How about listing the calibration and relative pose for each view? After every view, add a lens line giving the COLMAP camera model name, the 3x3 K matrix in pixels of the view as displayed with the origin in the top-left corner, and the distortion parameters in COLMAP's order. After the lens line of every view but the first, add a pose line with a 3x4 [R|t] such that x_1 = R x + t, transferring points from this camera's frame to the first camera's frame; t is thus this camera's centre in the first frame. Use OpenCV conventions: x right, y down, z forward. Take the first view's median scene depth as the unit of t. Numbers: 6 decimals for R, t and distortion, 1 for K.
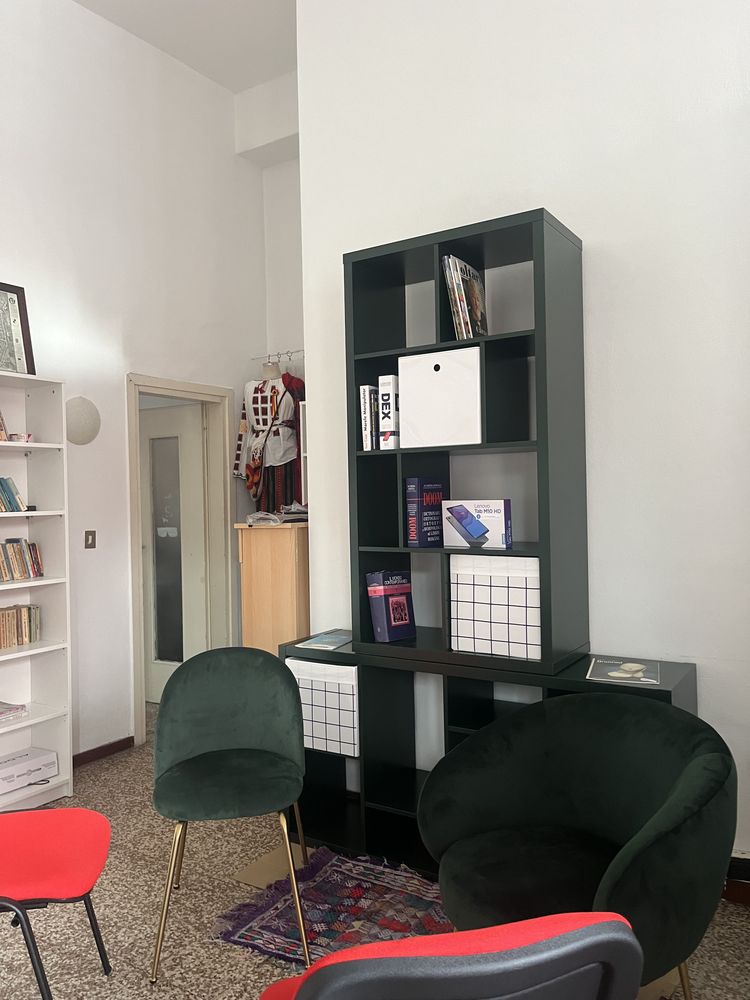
lens RADIAL K [[760.7, 0, 375.0], [0, 760.7, 500.0], [0, 0, 1]] dist [0.050147, -0.087784]
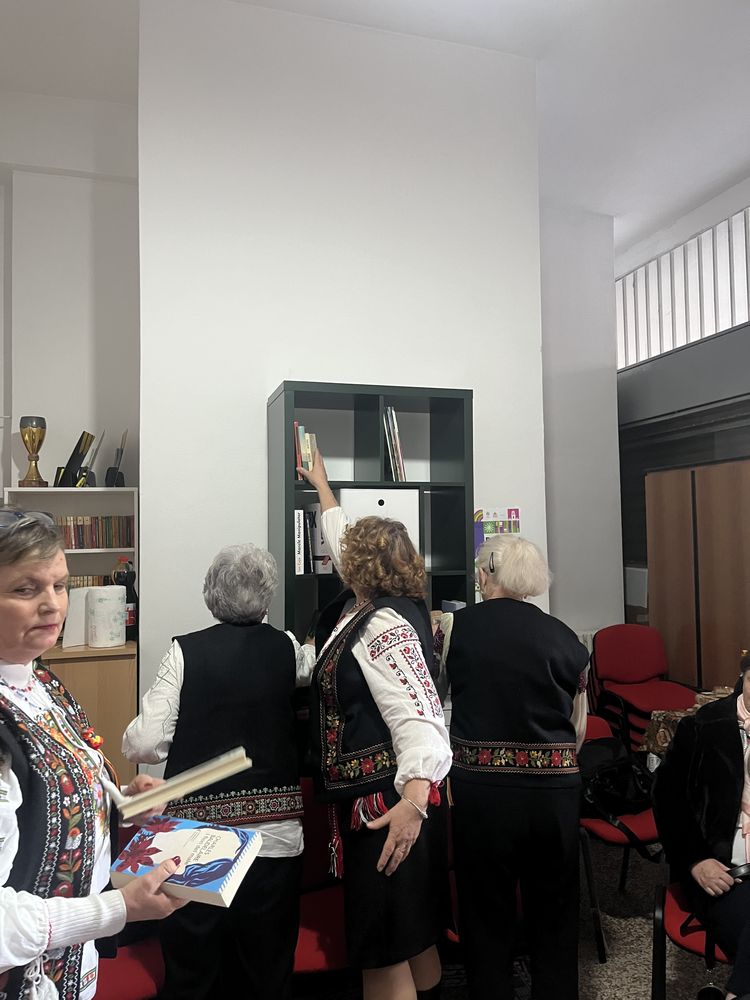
lens RADIAL K [[763.7, 0, 380.1], [0, 763.7, 495.0], [0, 0, 1]] dist [0.034379, -0.053524]
pose [[0.645180, 0.052822, 0.762202, -0.725875], [0.000828, 0.997558, -0.069833, -0.098512], [-0.764030, 0.045685, 0.643561, 0.255702]]
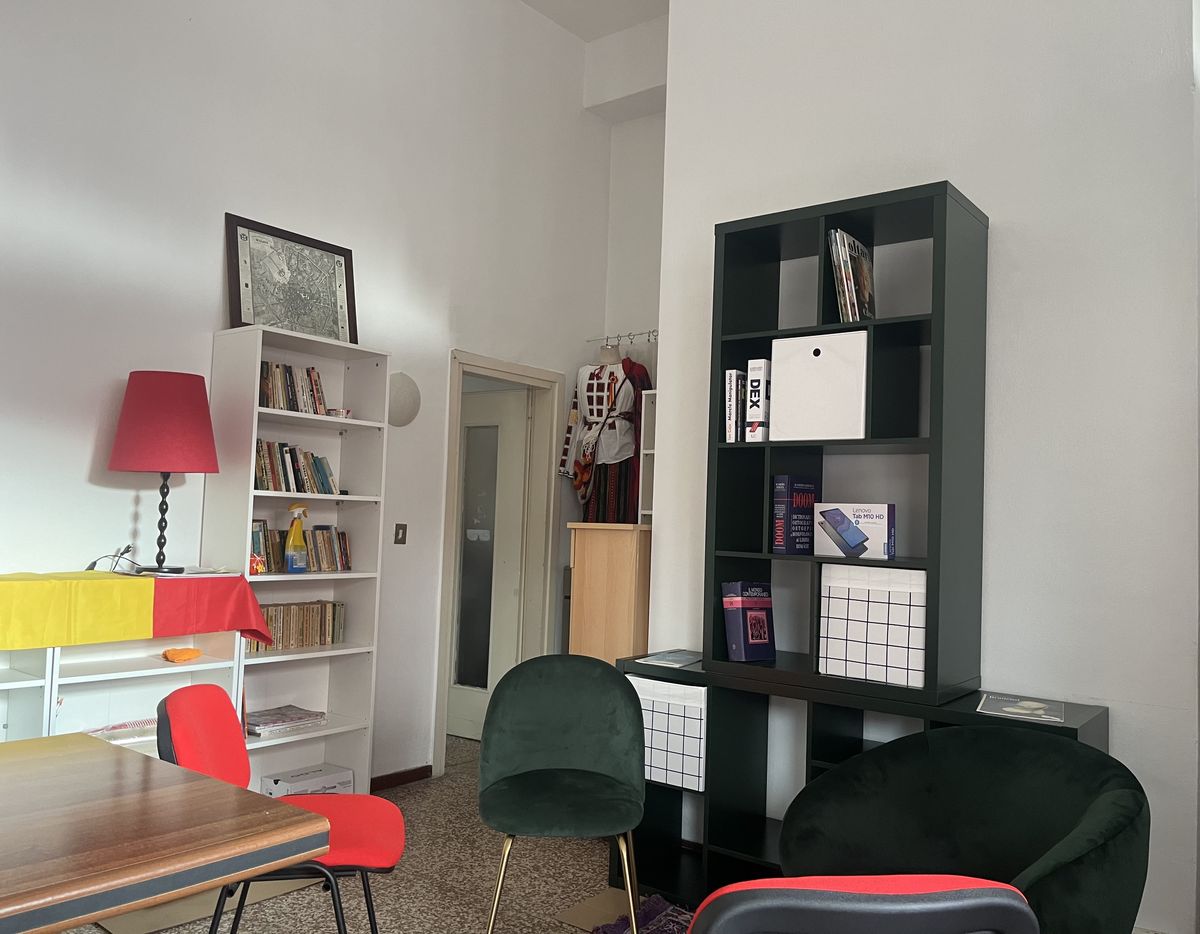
lens RADIAL K [[953.1, 0, 625.1], [0, 953.1, 474.0], [0, 0, 1]] dist [0.036867, -0.045926]
pose [[0.995257, 0.052942, -0.081614, -0.039988], [-0.057443, 0.996897, -0.053828, 0.038205], [0.078511, 0.058261, 0.995209, -0.111781]]
